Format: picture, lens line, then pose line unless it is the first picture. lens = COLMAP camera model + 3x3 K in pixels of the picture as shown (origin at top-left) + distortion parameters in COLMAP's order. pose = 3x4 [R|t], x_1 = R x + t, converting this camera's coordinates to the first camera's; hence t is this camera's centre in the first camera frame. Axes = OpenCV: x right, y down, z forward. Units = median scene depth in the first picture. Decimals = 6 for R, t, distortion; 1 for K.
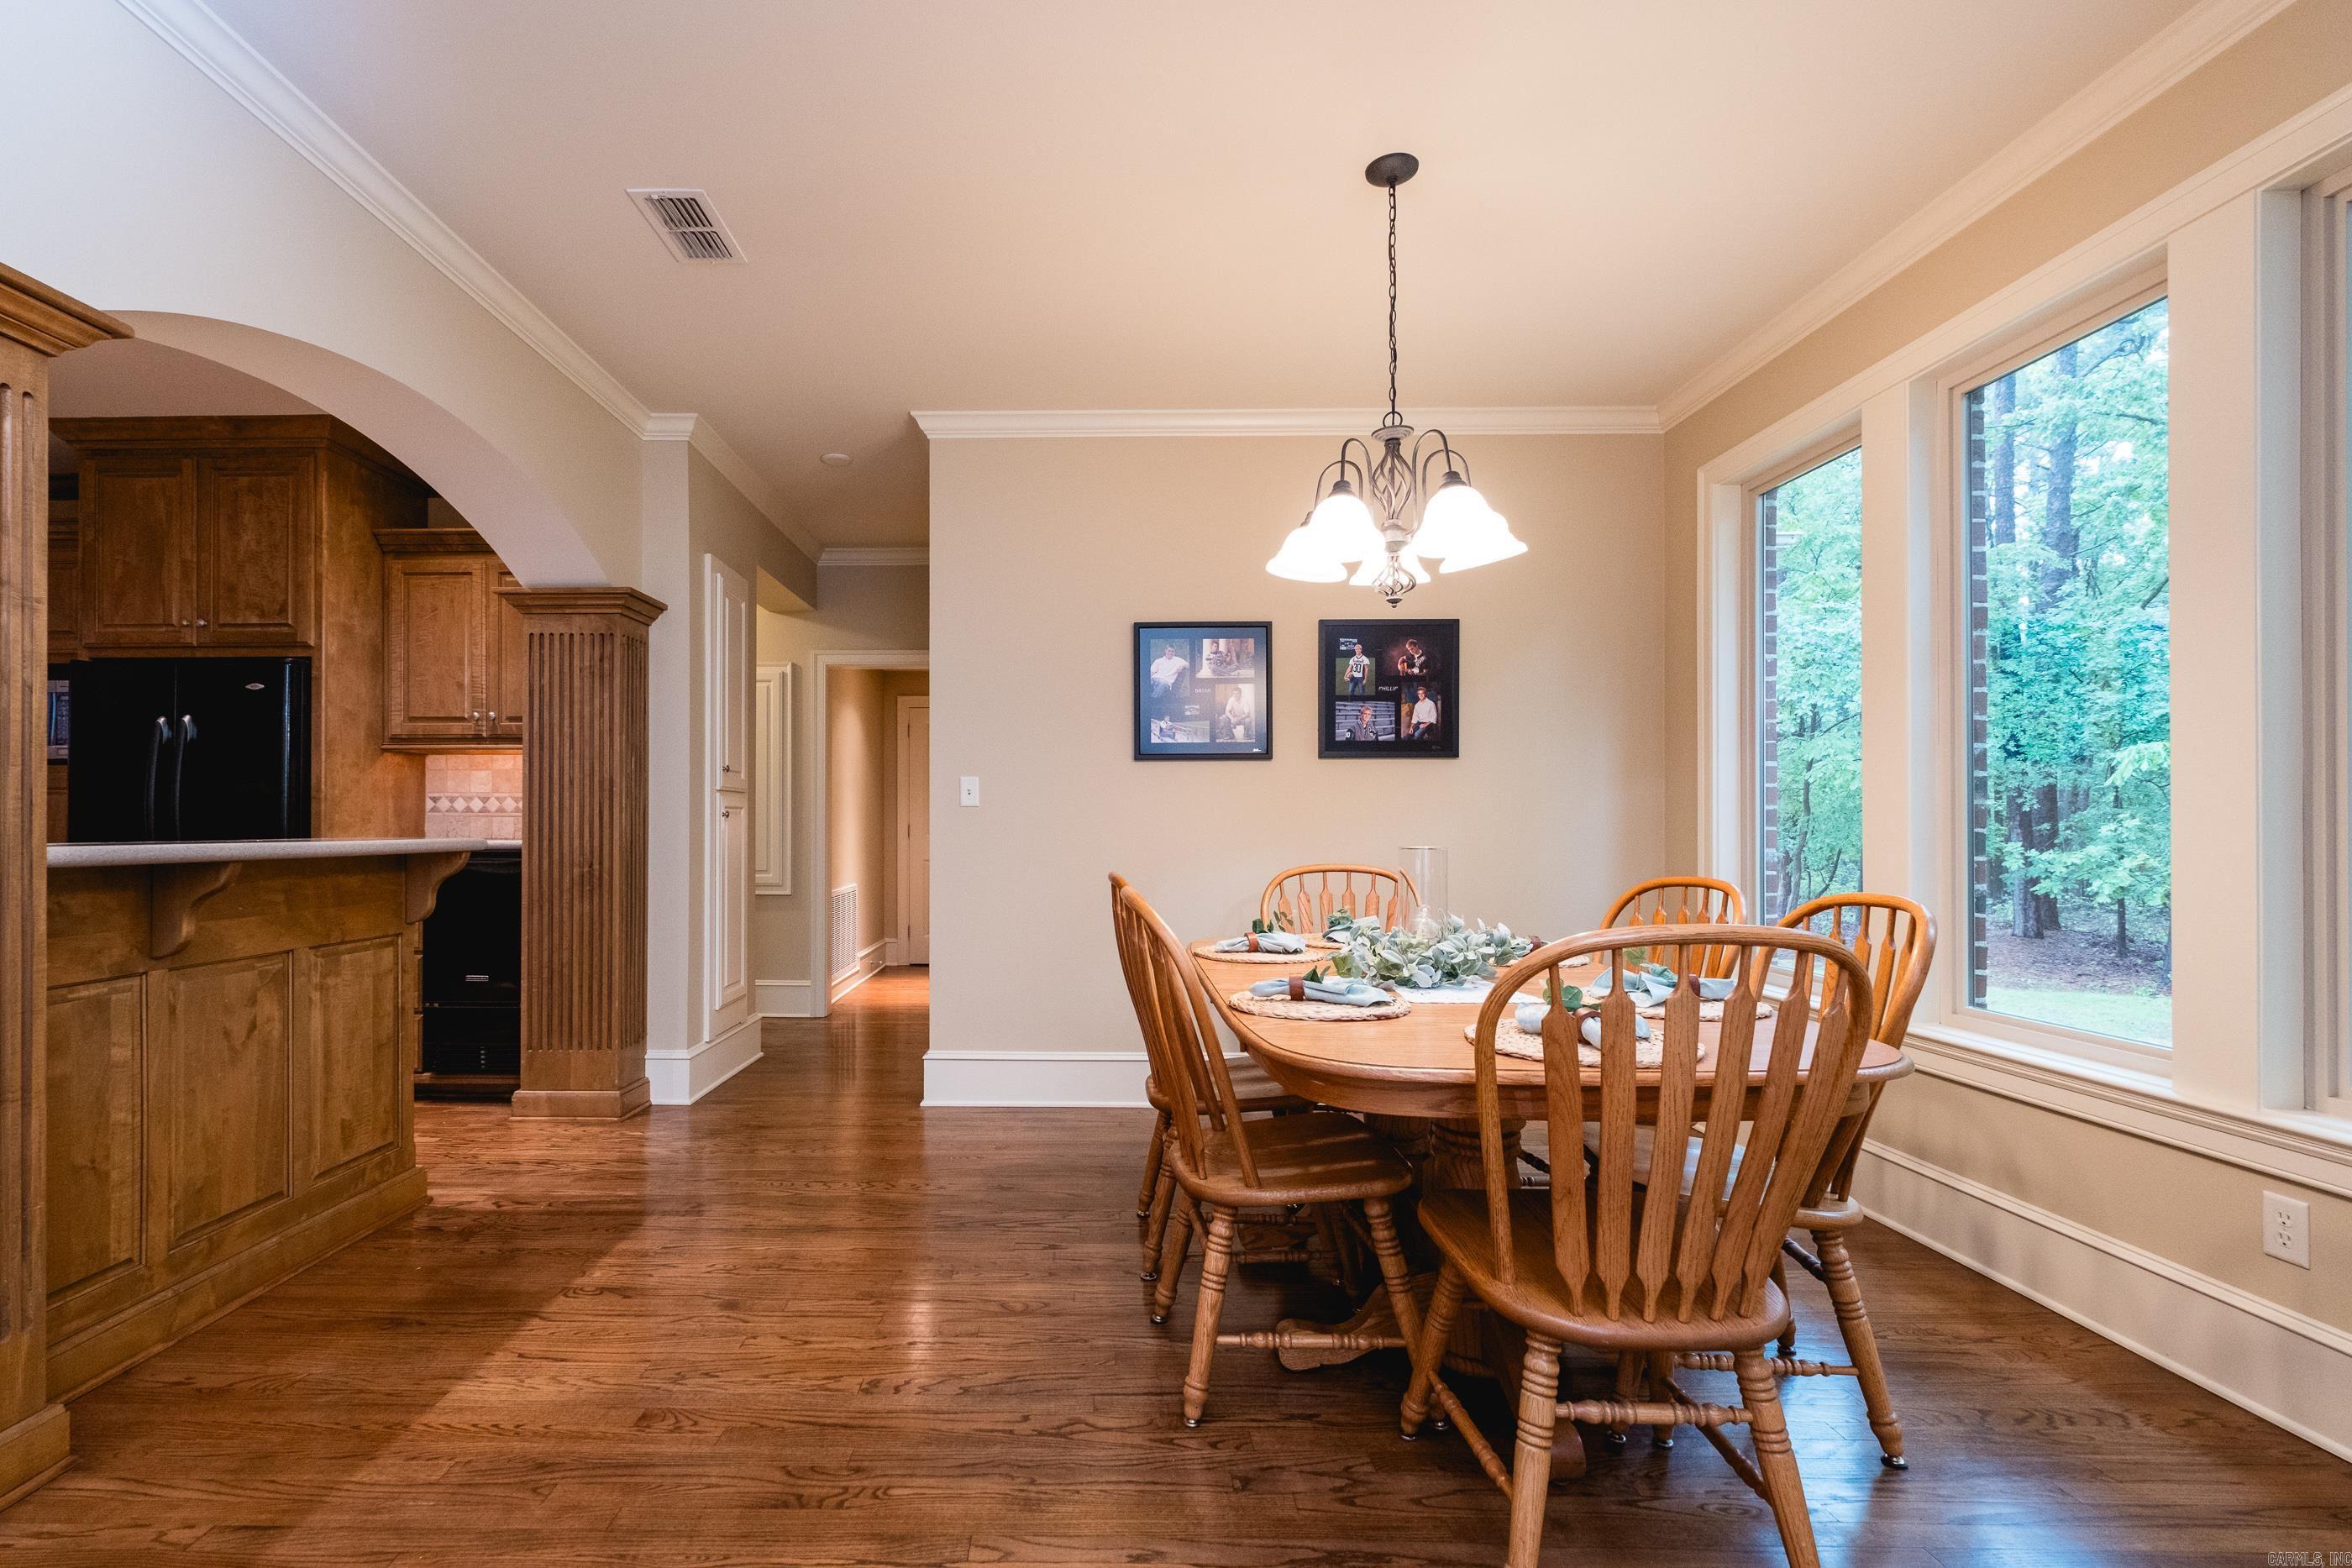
lens RADIAL K [[1032.9, 0, 1177.4], [0, 1032.9, 787.7], [0, 0, 1]] dist [-0.001435, -0.000488]
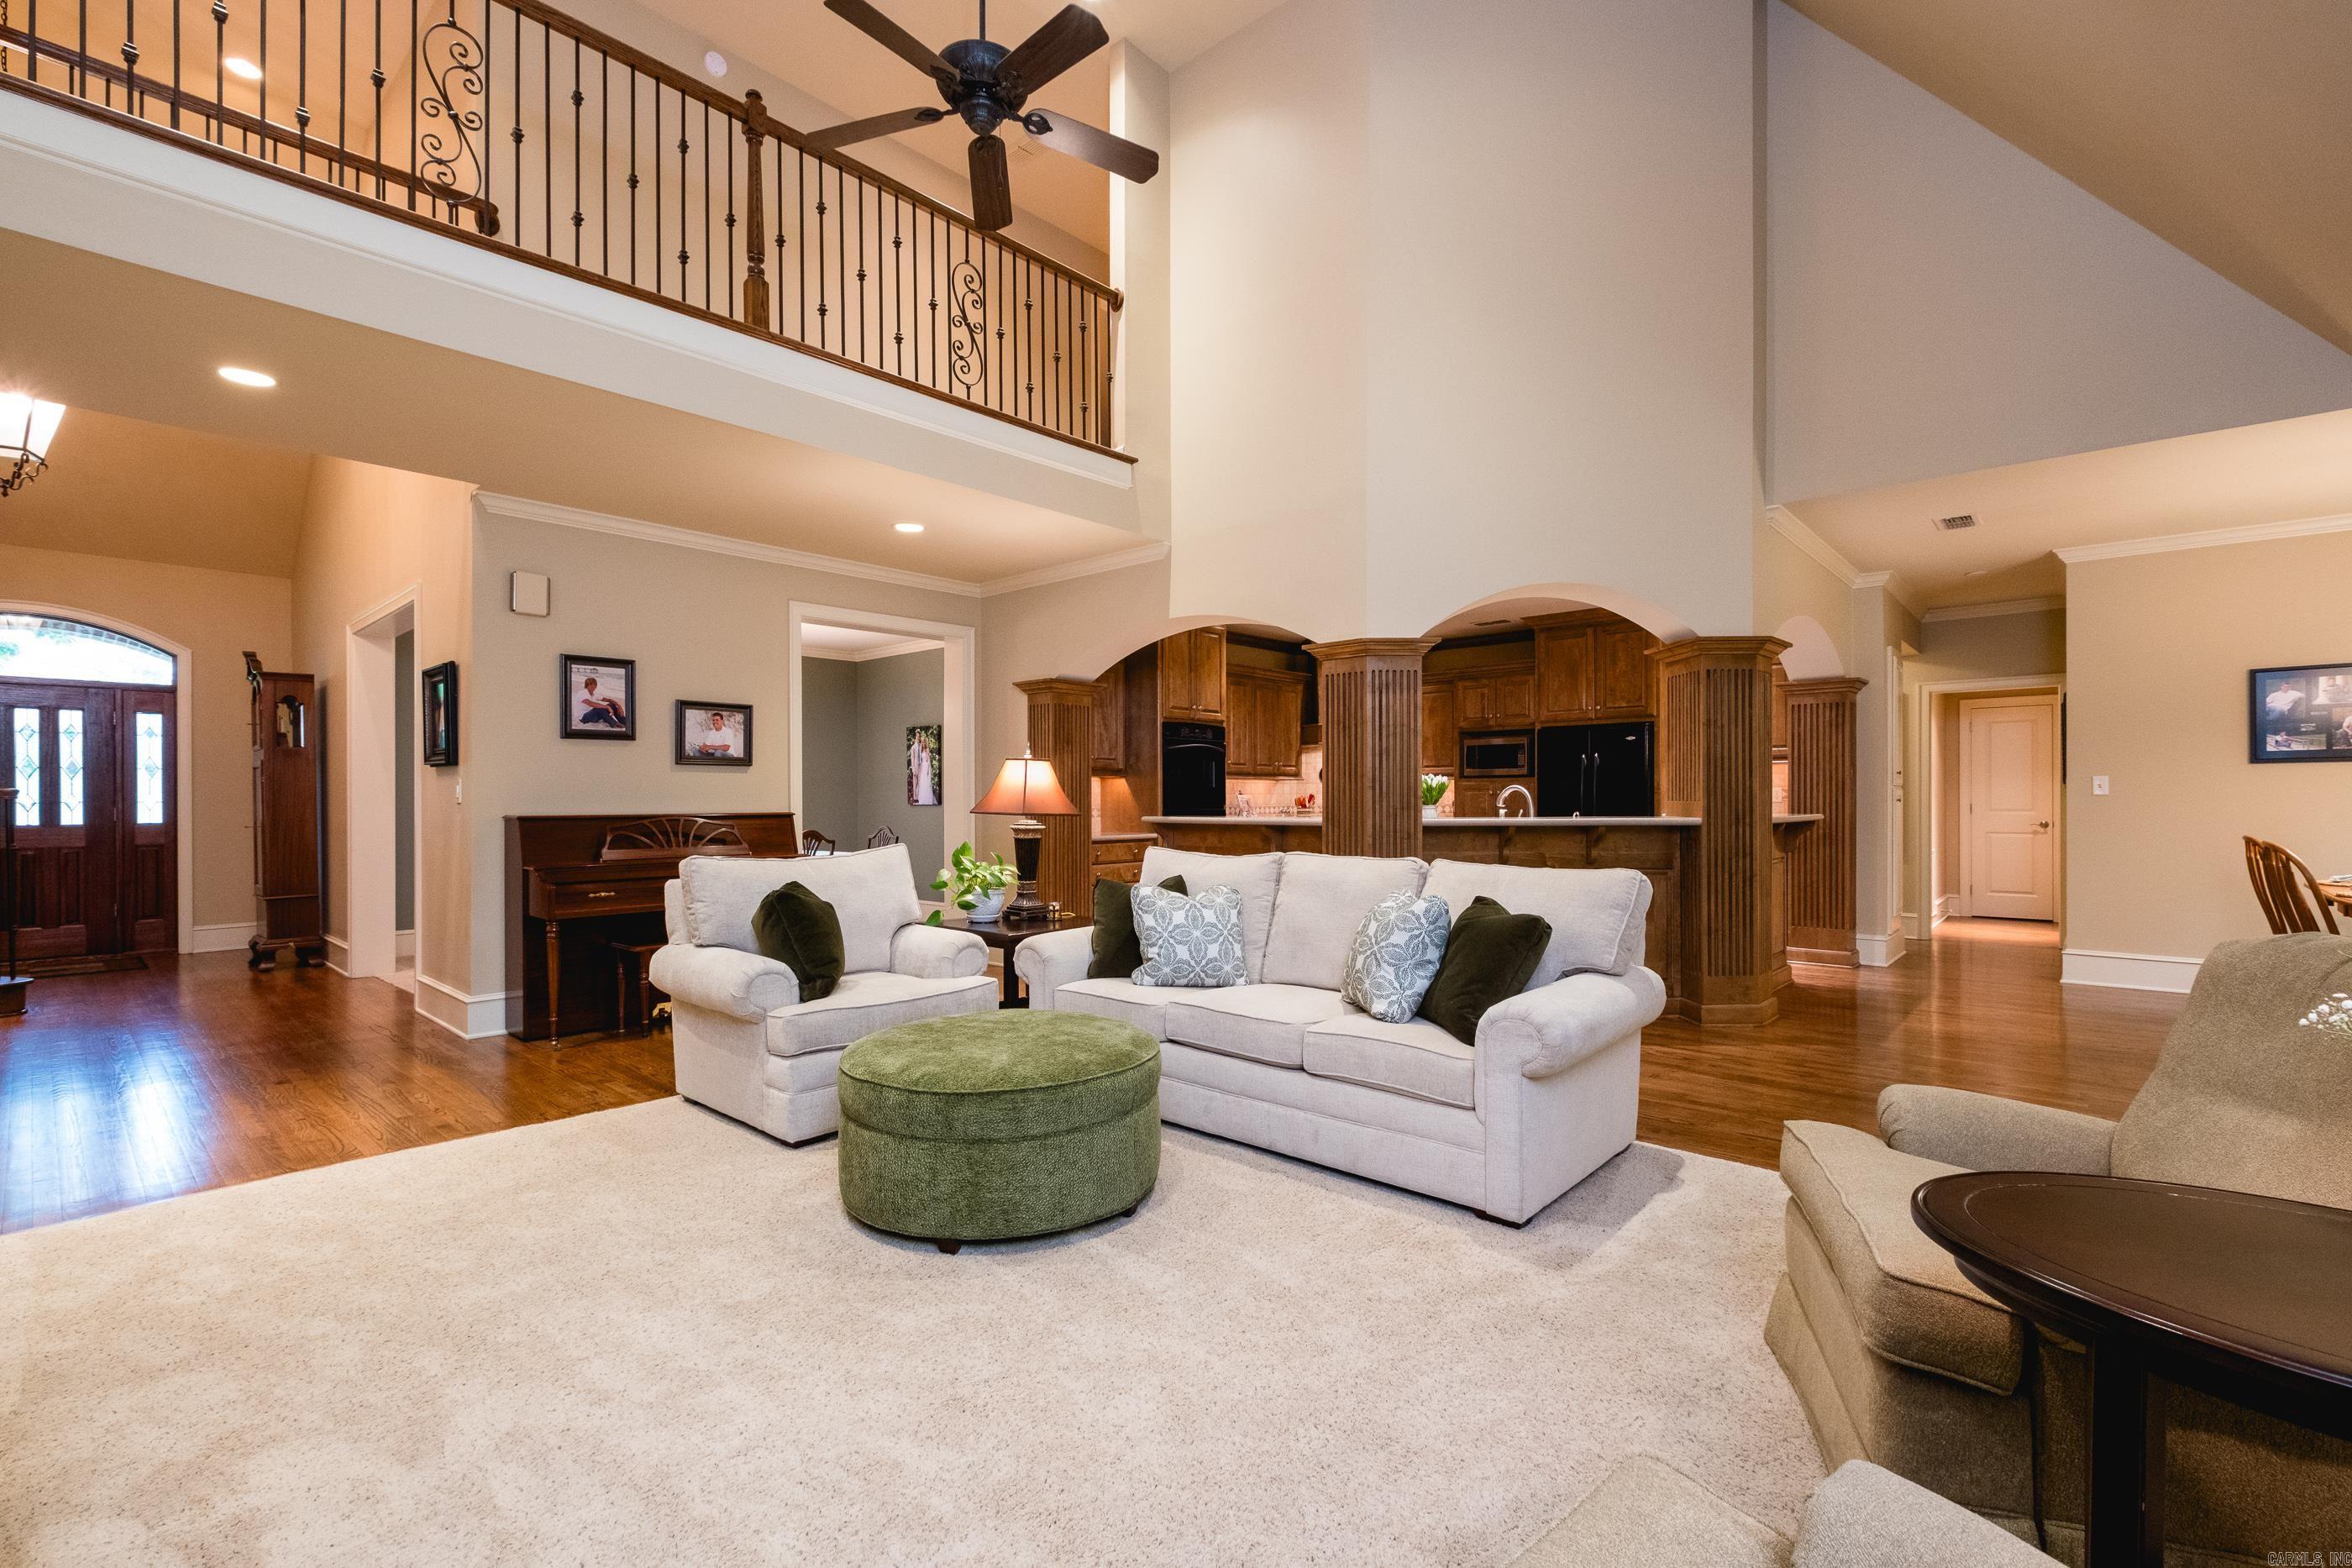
lens RADIAL K [[1032.9, 0, 1186.6], [0, 1032.9, 802.3], [0, 0, 1]] dist [-0.001435, -0.000488]
pose [[0.670188, 0.001010, -0.742191, 0.031412], [0.007841, 0.999934, 0.008442, 0.004810], [0.742150, -0.011478, 0.670135, -1.075736]]
